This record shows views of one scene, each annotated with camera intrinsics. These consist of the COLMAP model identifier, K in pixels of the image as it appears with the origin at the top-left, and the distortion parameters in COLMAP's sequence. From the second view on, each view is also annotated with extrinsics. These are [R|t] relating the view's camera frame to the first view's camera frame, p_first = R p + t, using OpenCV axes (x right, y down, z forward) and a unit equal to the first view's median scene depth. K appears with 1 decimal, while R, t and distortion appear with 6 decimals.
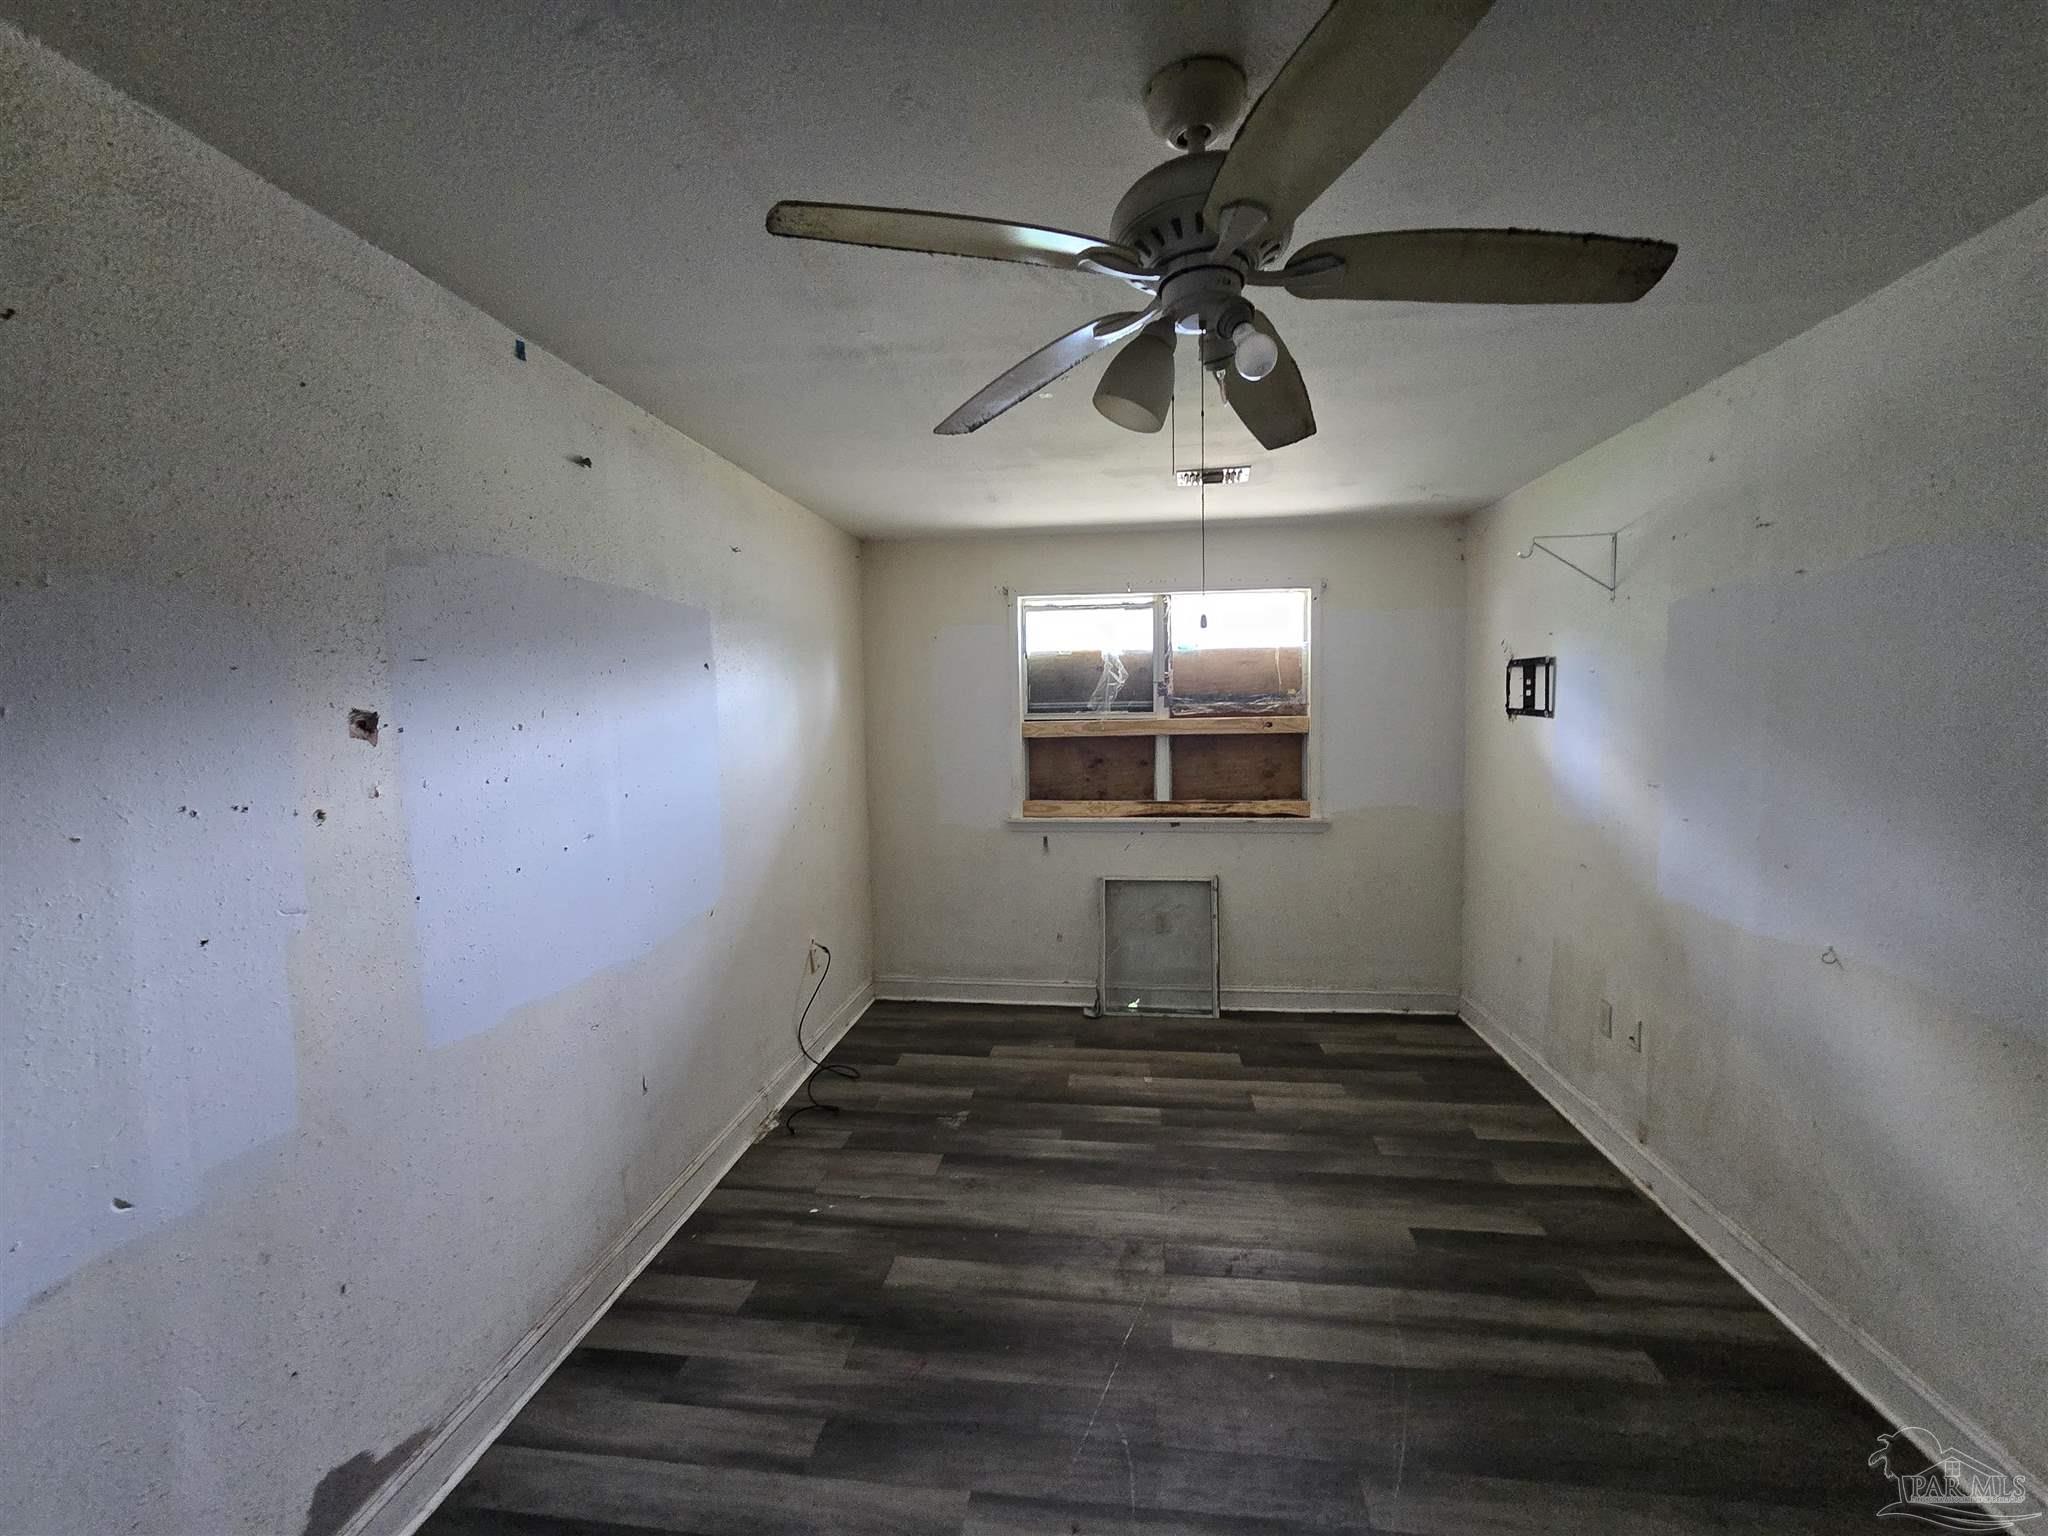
lens RADIAL K [[843.4, 0, 1032.5], [0, 843.4, 778.2], [0, 0, 1]] dist [-0.000457, 0.000288]
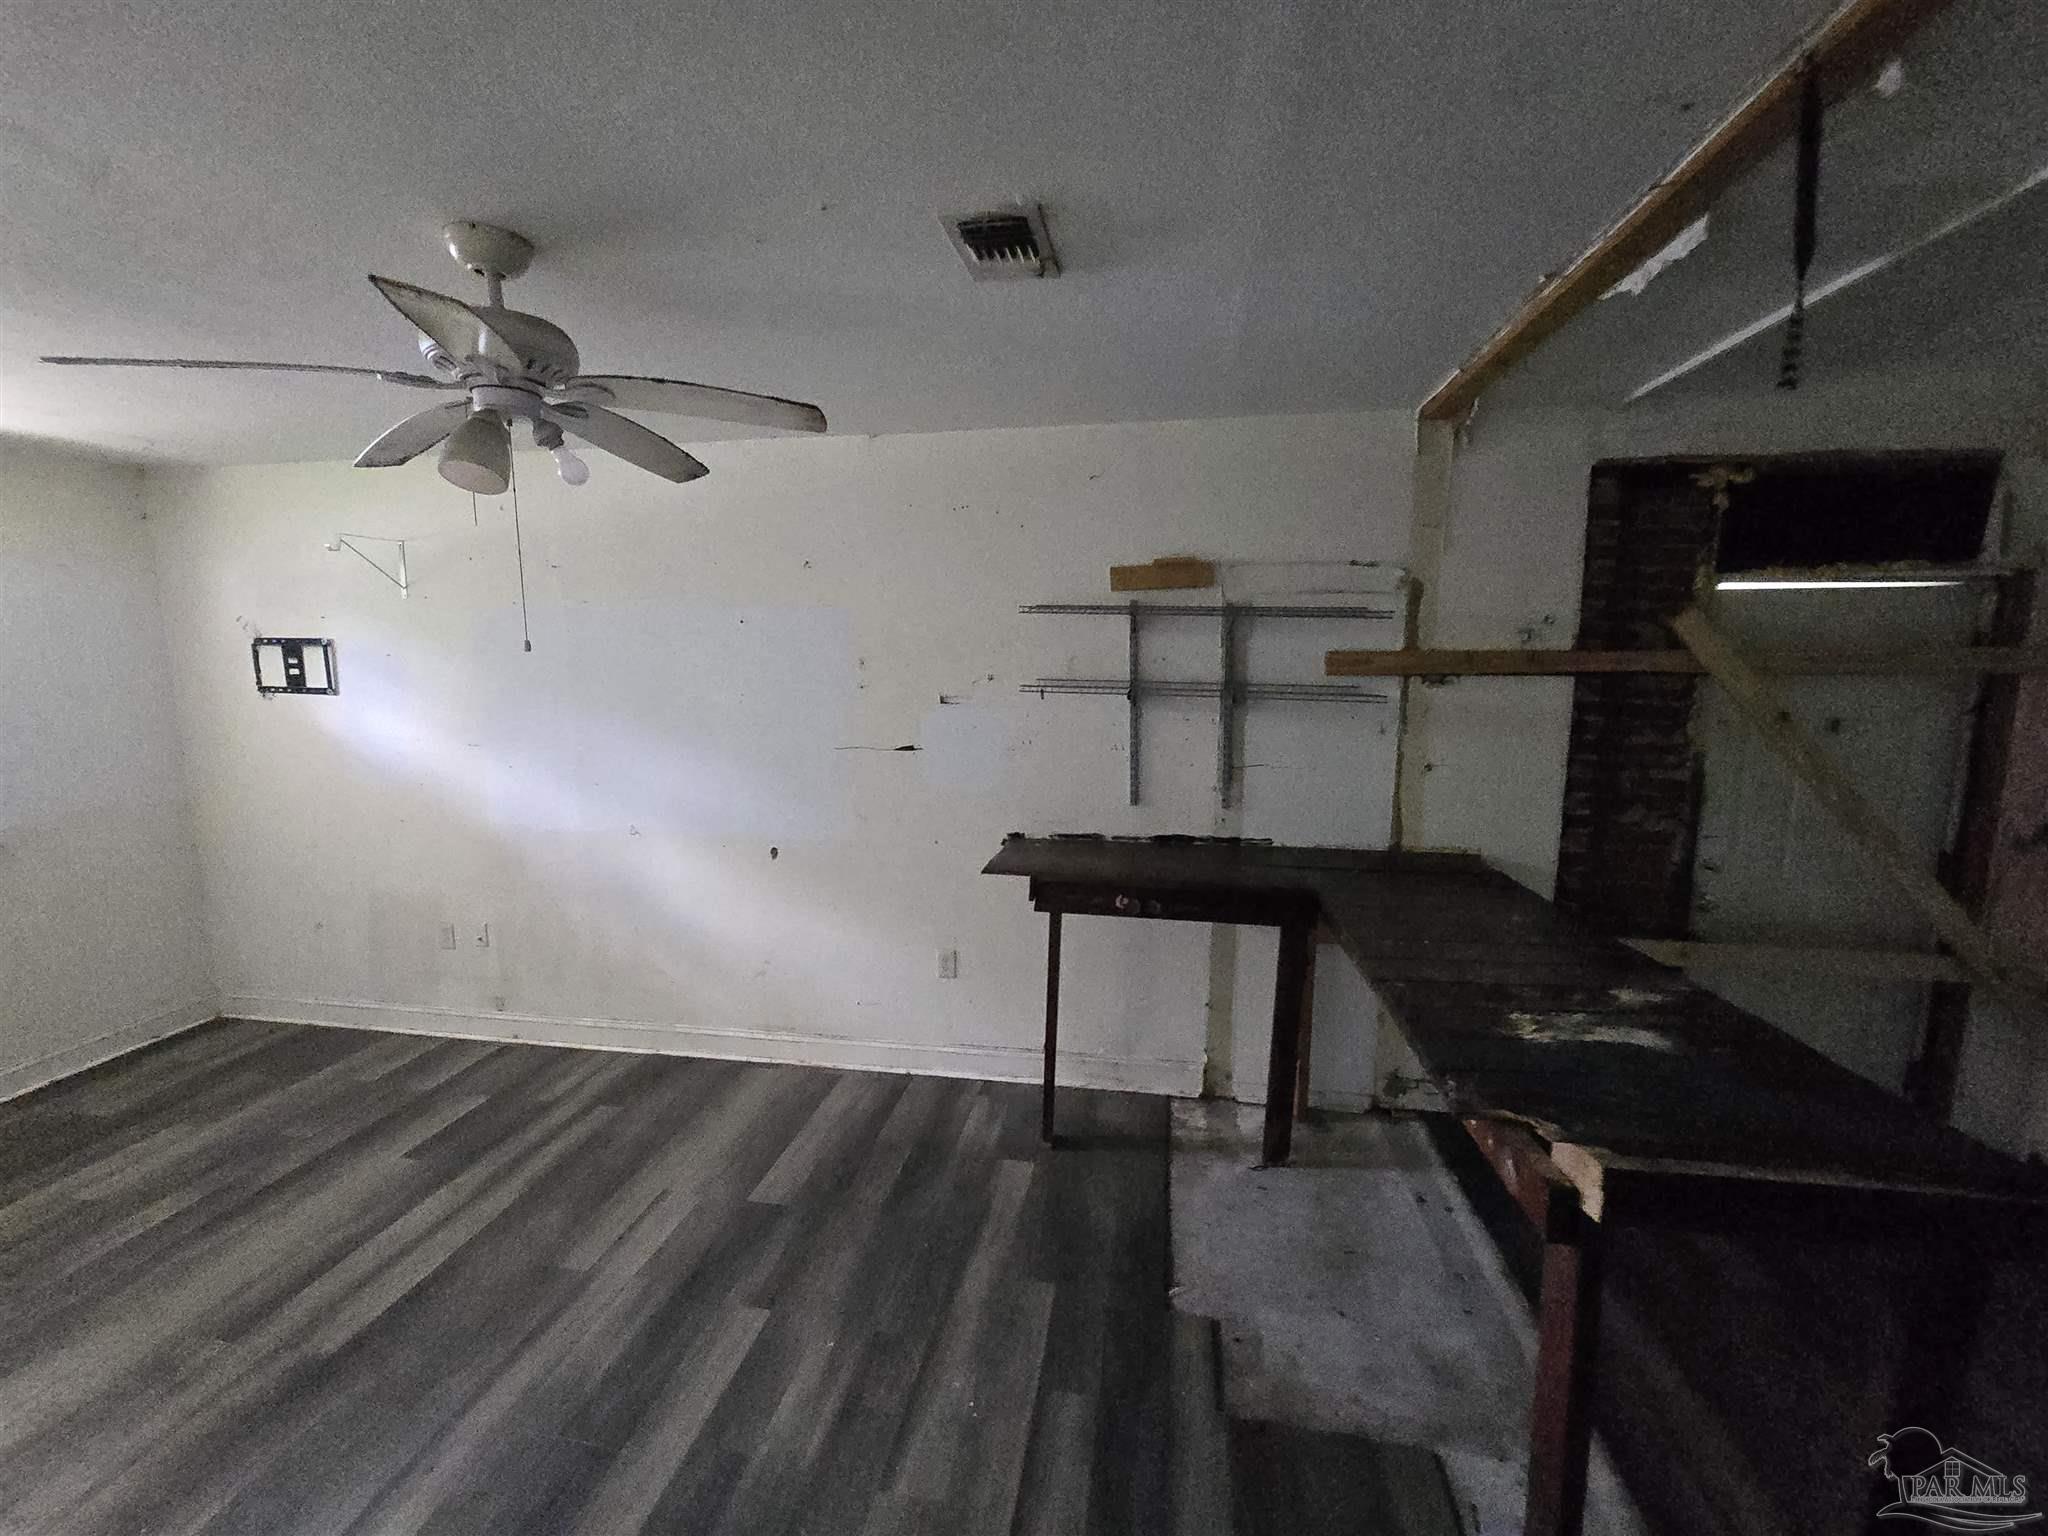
lens RADIAL K [[843.4, 0, 1032.5], [0, 843.4, 778.2], [0, 0, 1]] dist [-0.000457, 0.000288]
pose [[0.031336, -0.130595, 0.990940, -0.461980], [0.083639, 0.988293, 0.127601, -0.029399], [-0.996003, 0.078882, 0.041892, 0.062579]]
